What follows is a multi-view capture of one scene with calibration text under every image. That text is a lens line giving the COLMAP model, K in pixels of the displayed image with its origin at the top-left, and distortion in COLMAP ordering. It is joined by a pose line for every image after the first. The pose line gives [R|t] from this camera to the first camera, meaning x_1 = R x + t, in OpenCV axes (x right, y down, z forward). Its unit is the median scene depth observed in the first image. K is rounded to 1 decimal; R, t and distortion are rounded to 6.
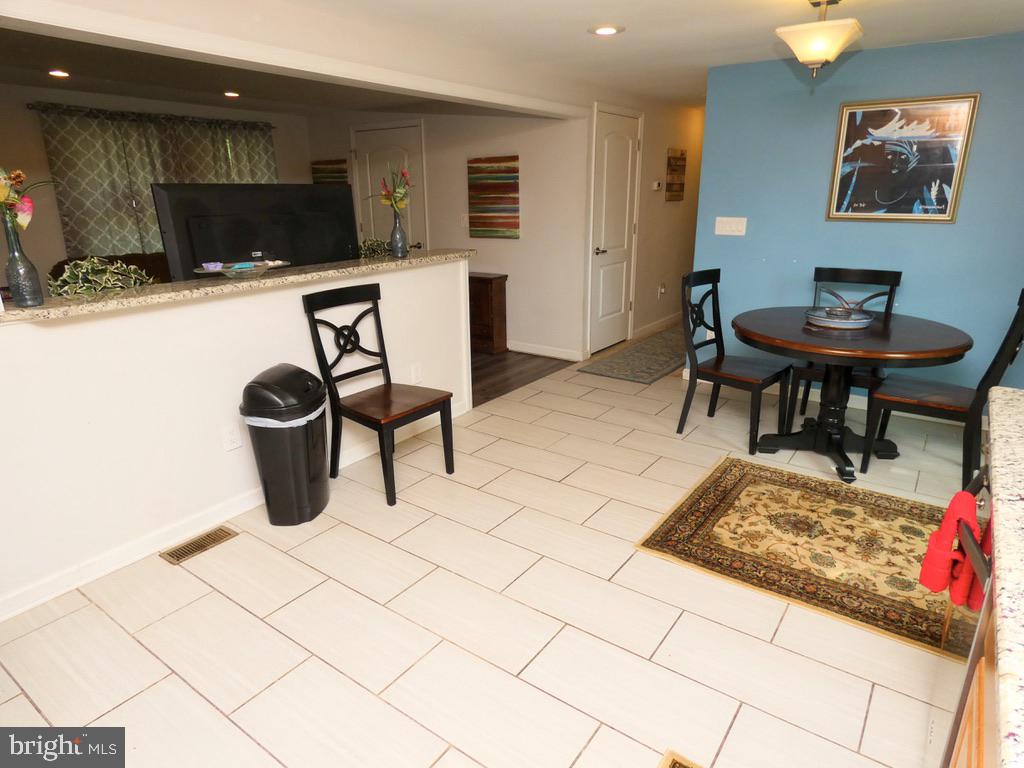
lens RADIAL K [[615.7, 0, 510.9], [0, 615.7, 388.6], [0, 0, 1]] dist [-0.009283, 0.008083]
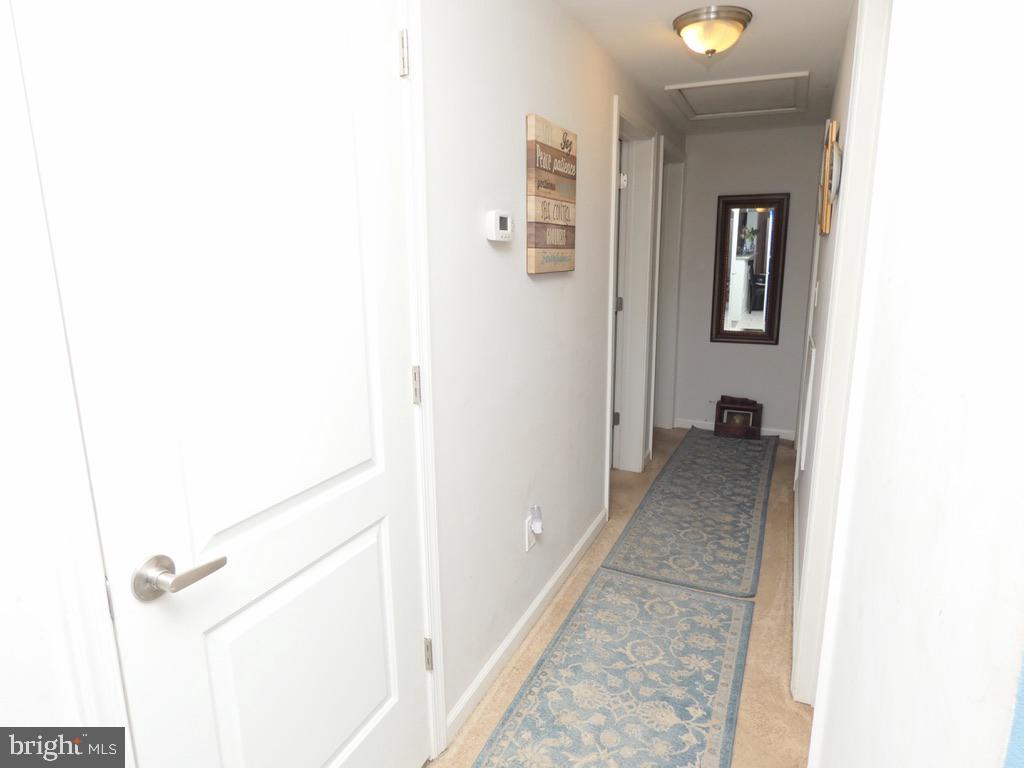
lens RADIAL K [[615.7, 0, 512.2], [0, 615.7, 385.7], [0, 0, 1]] dist [-0.009283, 0.008083]
pose [[0.977503, -0.042354, 0.206625, 0.172806], [0.063343, 0.993359, -0.096048, -0.215612], [-0.201185, 0.106976, 0.973694, 0.688943]]
